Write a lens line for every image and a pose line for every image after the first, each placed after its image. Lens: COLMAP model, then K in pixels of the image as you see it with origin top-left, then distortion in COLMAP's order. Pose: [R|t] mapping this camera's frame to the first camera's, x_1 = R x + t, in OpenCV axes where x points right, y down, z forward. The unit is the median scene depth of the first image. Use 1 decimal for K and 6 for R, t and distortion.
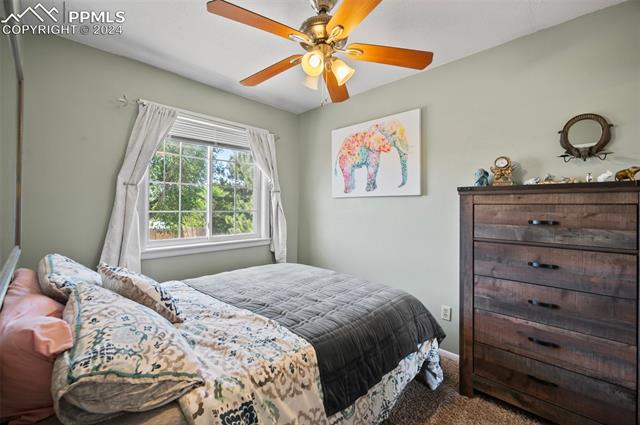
lens RADIAL K [[272.4, 0, 319.9], [0, 272.4, 207.3], [0, 0, 1]] dist [0.000055, -0.000014]
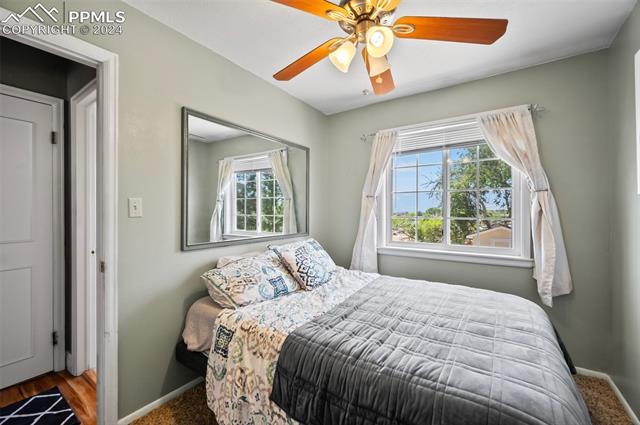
lens RADIAL K [[272.4, 0, 319.0], [0, 272.4, 213.5], [0, 0, 1]] dist [0.000055, -0.000014]
pose [[0.157608, 0.001506, -0.987501, 0.558755], [-0.002448, 0.999996, 0.001134, -0.000718], [0.987499, 0.002239, 0.157611, 0.483870]]
